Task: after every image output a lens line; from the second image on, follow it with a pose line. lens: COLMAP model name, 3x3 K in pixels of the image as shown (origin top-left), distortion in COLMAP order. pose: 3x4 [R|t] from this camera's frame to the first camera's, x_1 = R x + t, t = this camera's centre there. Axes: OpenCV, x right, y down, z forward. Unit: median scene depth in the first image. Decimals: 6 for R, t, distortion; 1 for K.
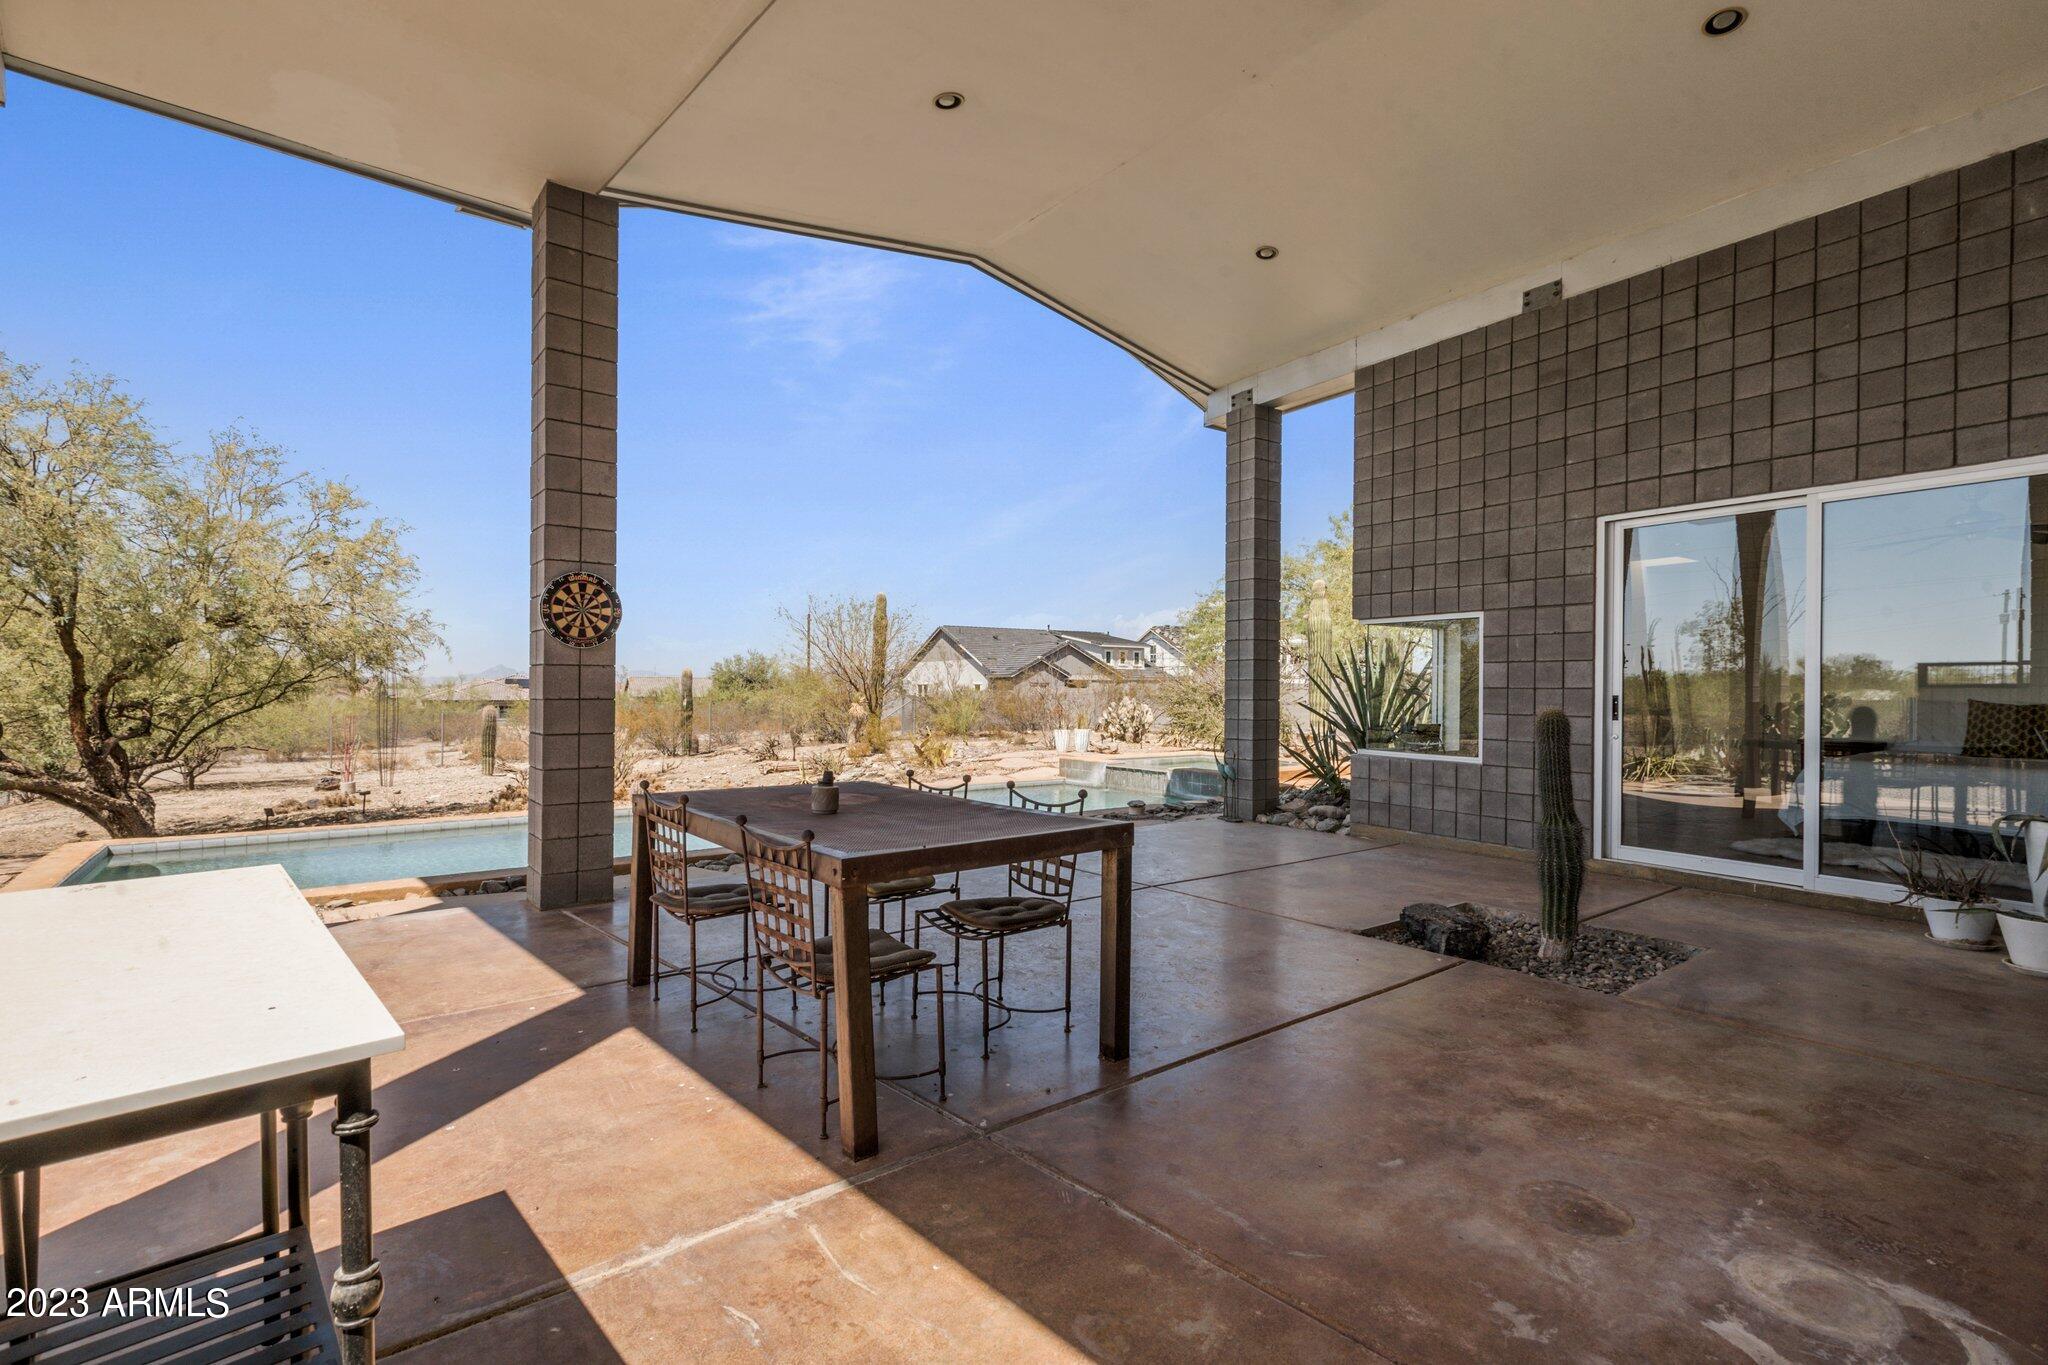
lens RADIAL K [[918.6, 0, 1015.3], [0, 918.6, 687.6], [0, 0, 1]] dist [0.002835, 0.000719]
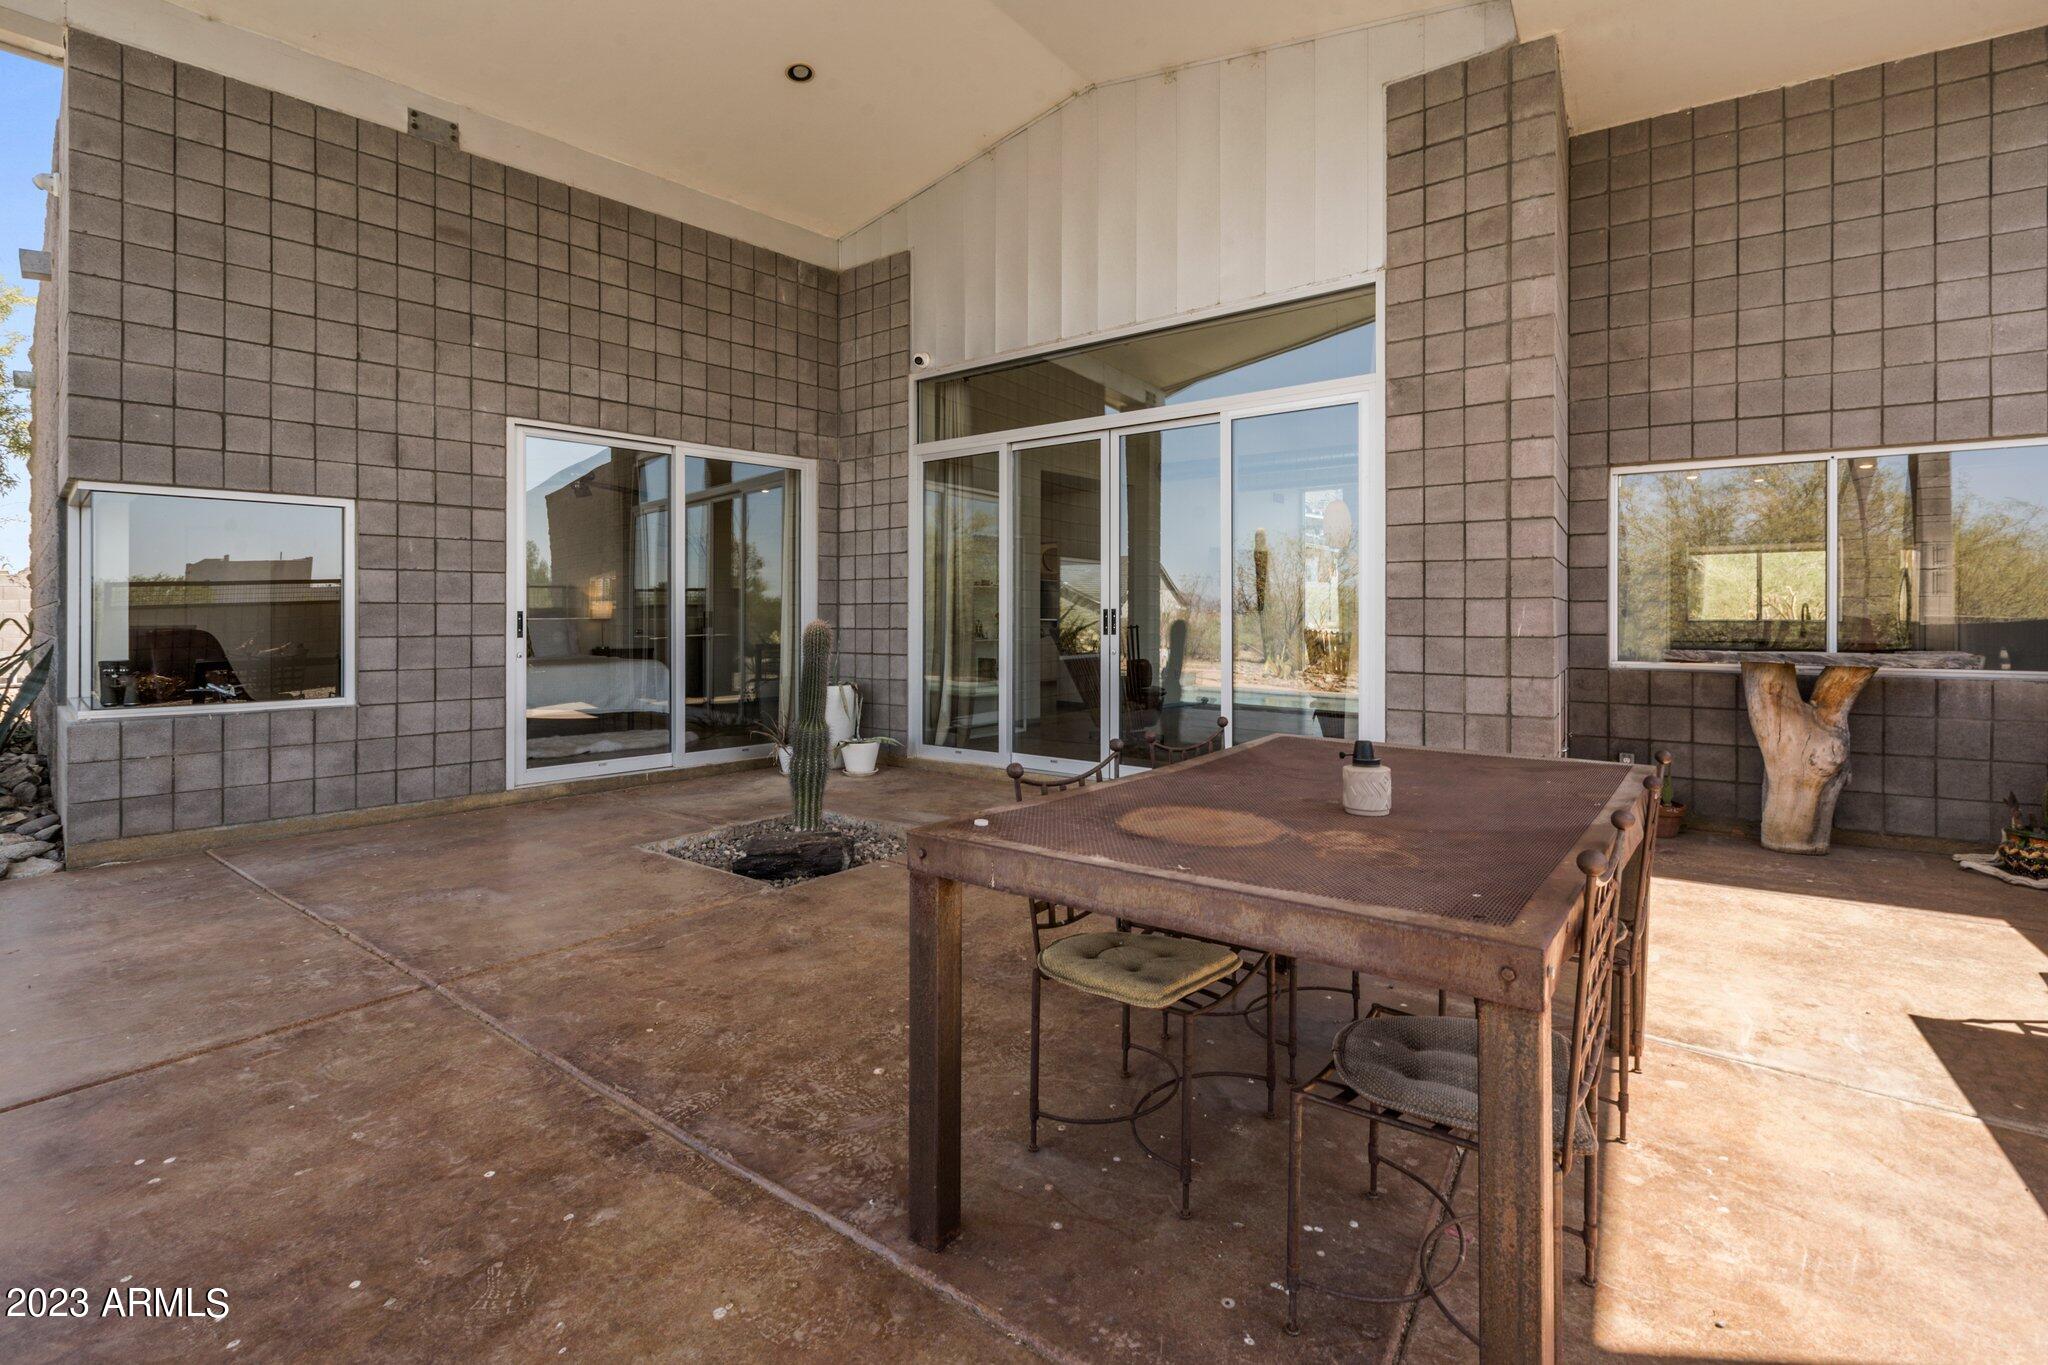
lens RADIAL K [[944.0, 0, 1010.0], [0, 944.0, 614.6], [0, 0, 1]] dist [0.001511, 0.000261]
pose [[-0.228107, -0.008823, 0.973596, -0.370495], [-0.000601, 0.999960, 0.008921, 0.002749], [-0.973636, 0.001449, -0.228103, 0.680455]]
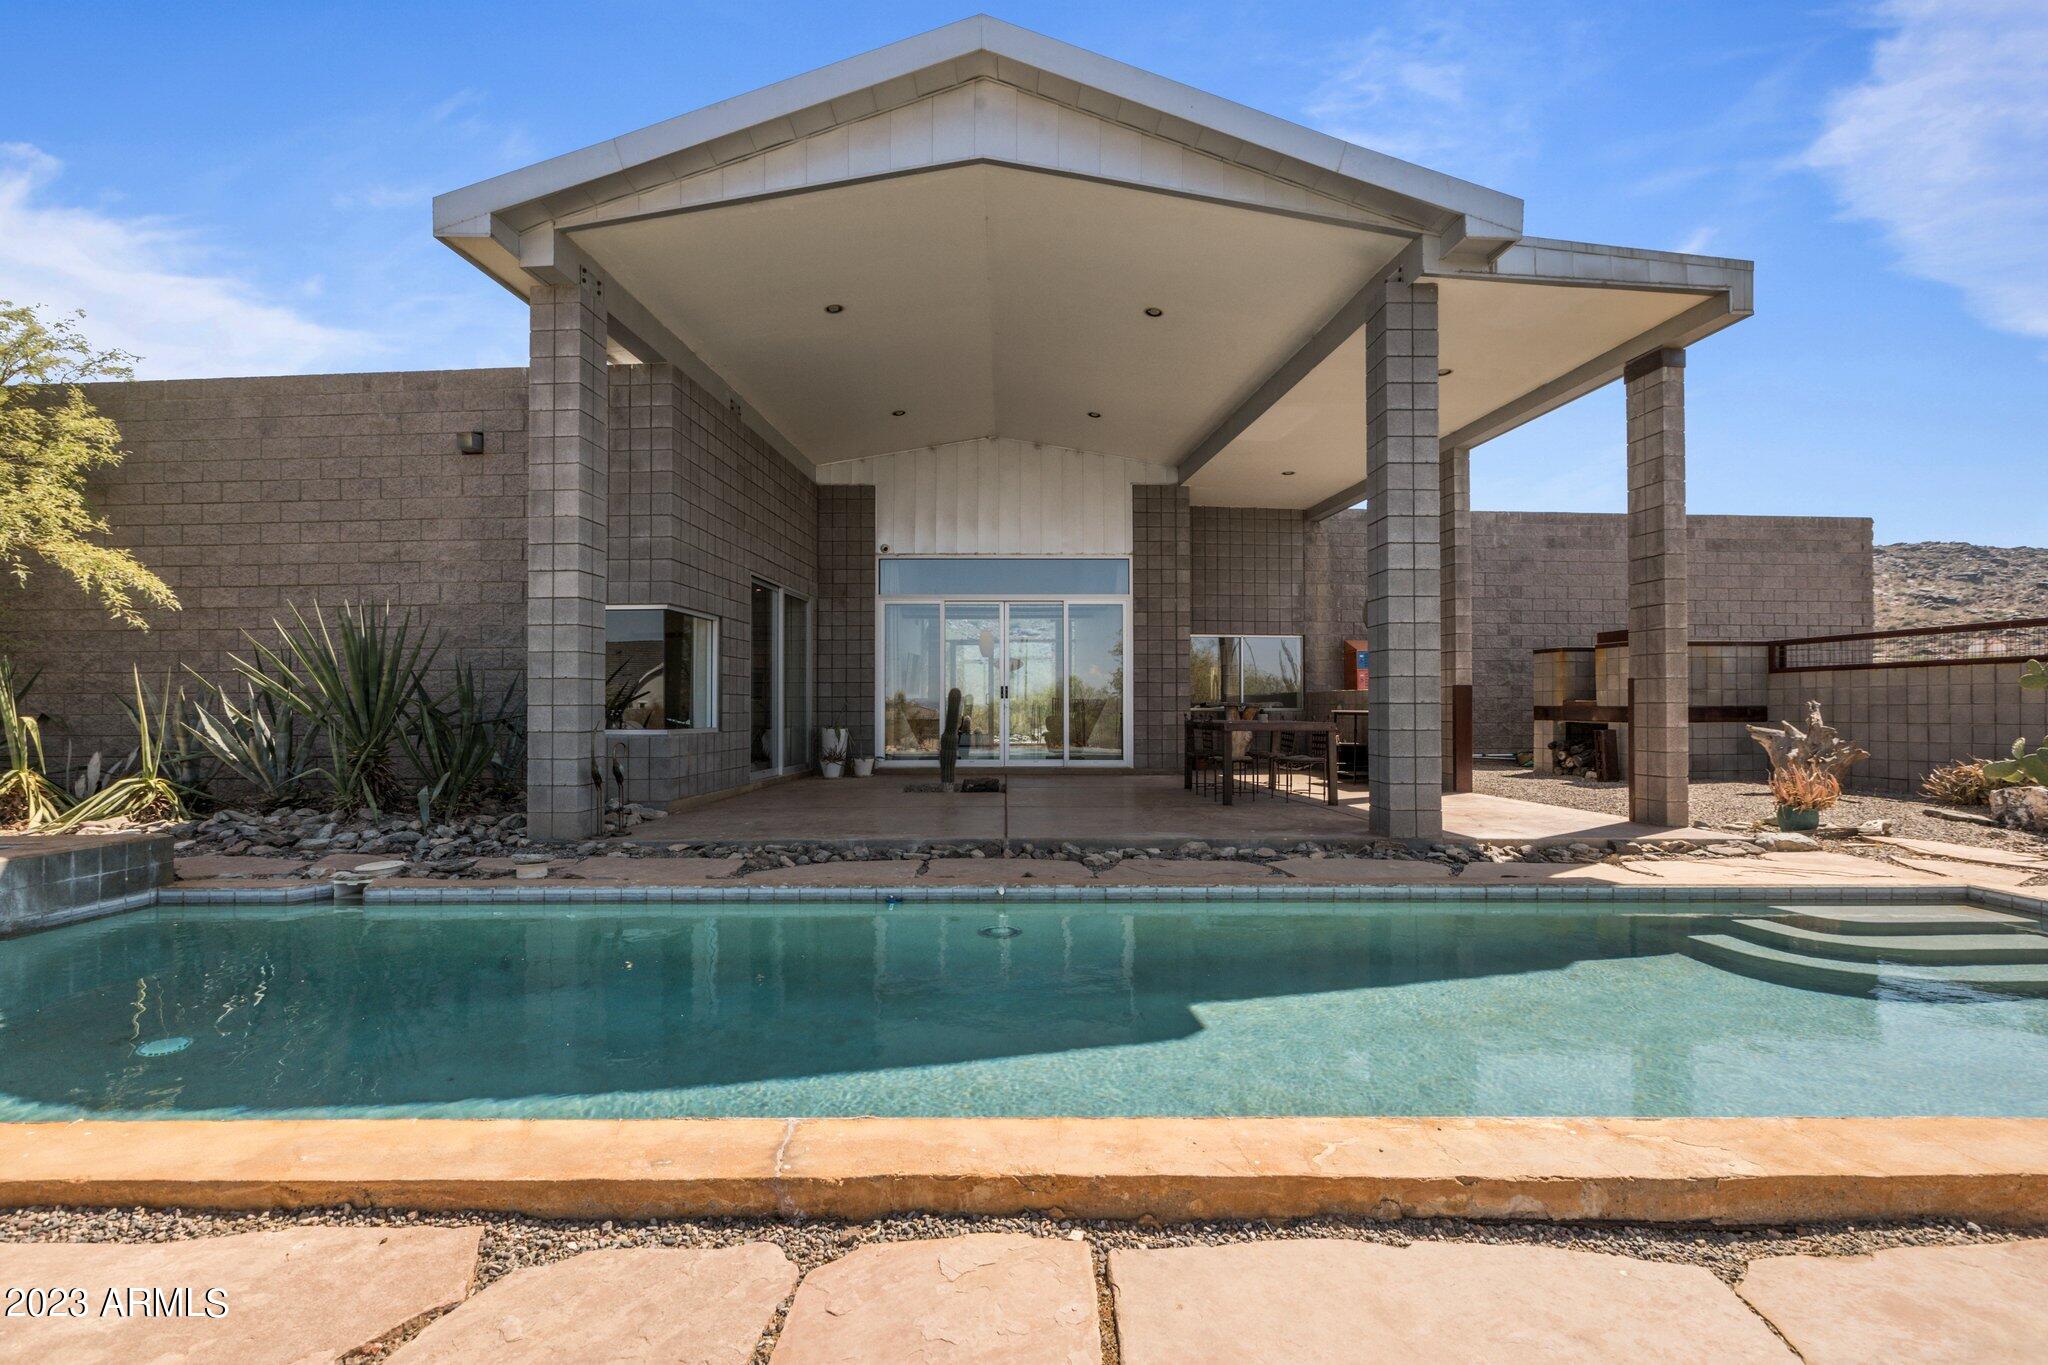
lens RADIAL K [[914.5, 0, 1011.3], [0, 914.5, 695.2], [0, 0, 1]] dist [-0.002438, 0.000092]
pose [[-0.789794, 0.000650, 0.613372, -0.658790], [-0.006354, 0.999937, -0.009241, 0.041286], [-0.613340, -0.011196, -0.789740, 1.847752]]
